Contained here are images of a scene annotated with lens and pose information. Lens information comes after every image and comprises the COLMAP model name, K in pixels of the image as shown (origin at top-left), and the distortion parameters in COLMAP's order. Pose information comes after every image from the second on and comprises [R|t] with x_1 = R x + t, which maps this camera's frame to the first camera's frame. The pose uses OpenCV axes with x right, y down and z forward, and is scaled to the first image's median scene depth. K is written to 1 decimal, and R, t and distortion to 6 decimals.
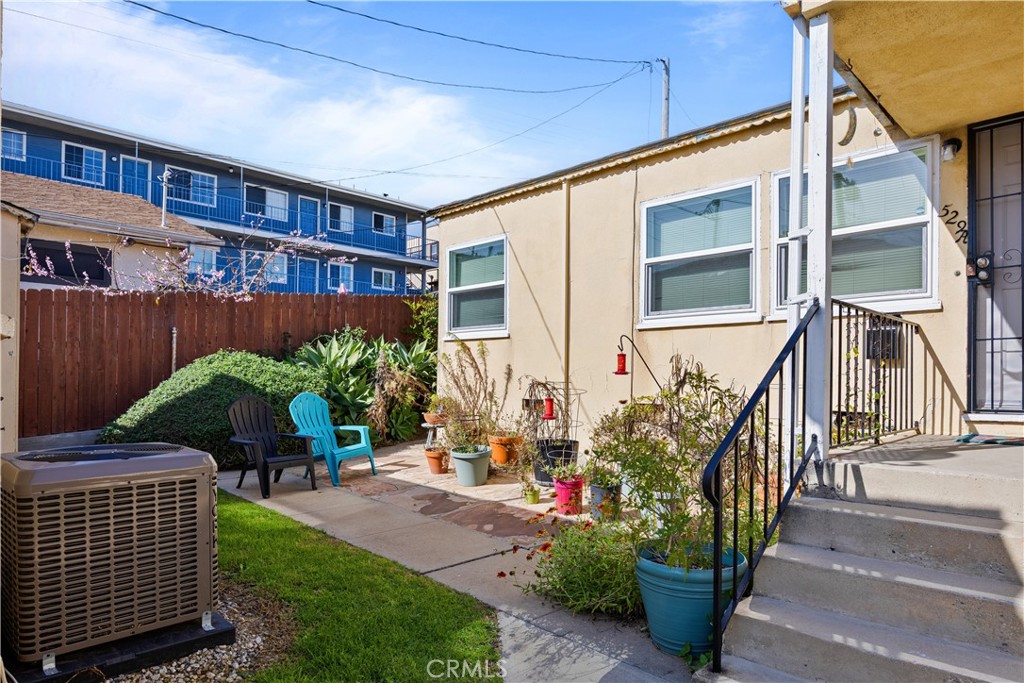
lens RADIAL K [[629.9, 0, 514.9], [0, 629.9, 381.5], [0, 0, 1]] dist [-0.001415, -0.000237]
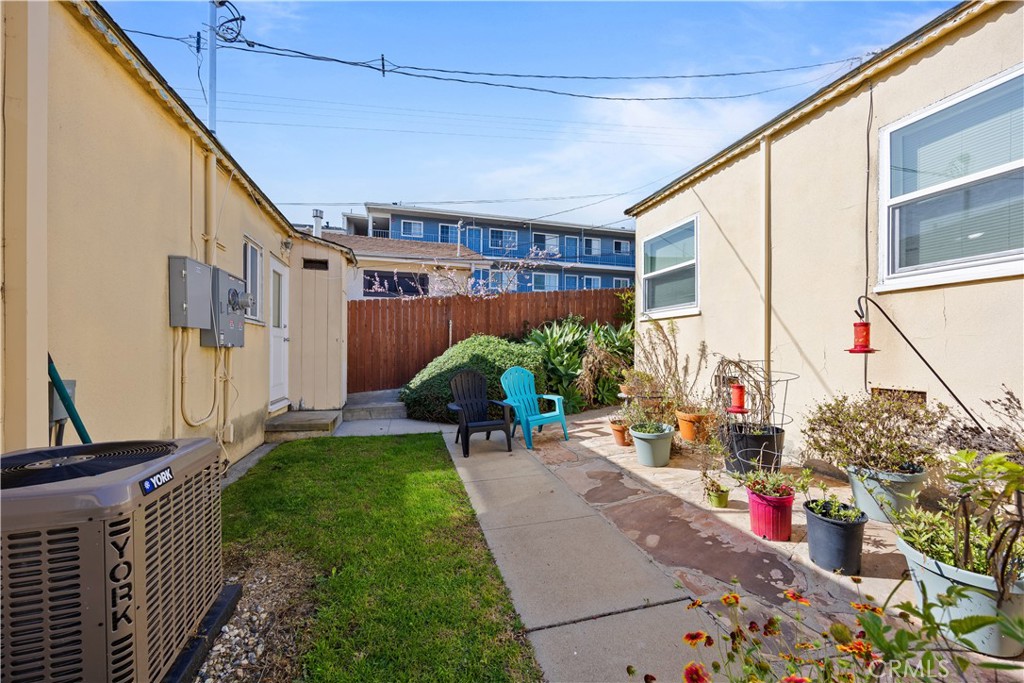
lens RADIAL K [[387.8, 0, 509.3], [0, 387.8, 351.7], [0, 0, 1]] dist [-0.003820, -0.000315]
pose [[0.872019, -0.005175, -0.489444, 0.034145], [0.003802, 0.999986, -0.003800, -0.010159], [0.489457, 0.001452, 0.872026, 0.367979]]
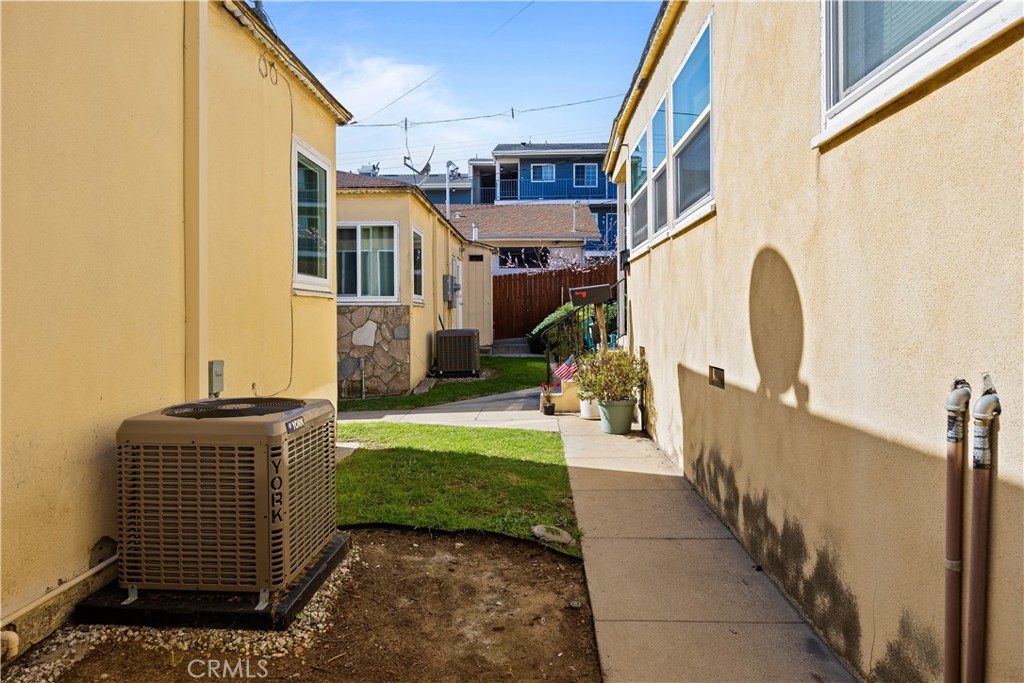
lens RADIAL K [[629.9, 0, 511.1], [0, 629.9, 335.3], [0, 0, 1]] dist [-0.001415, -0.000237]
pose [[0.677583, 0.010403, -0.735372, 1.109820], [0.014811, 0.999504, 0.027787, 0.012889], [0.735297, -0.029720, 0.677093, -0.646638]]
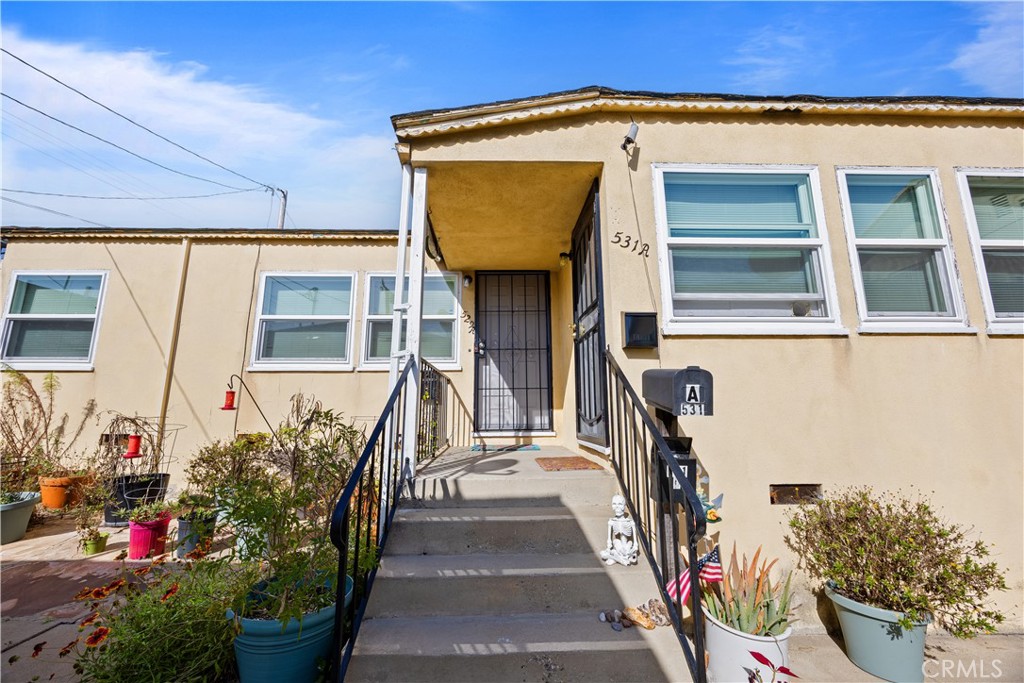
lens RADIAL K [[387.8, 0, 511.0], [0, 387.8, 343.2], [0, 0, 1]] dist [-0.003820, -0.000315]
pose [[0.693090, 0.116708, 0.711340, 0.012090], [0.008750, 0.985372, -0.170193, -0.005364], [-0.720798, 0.124184, 0.681931, 0.129491]]
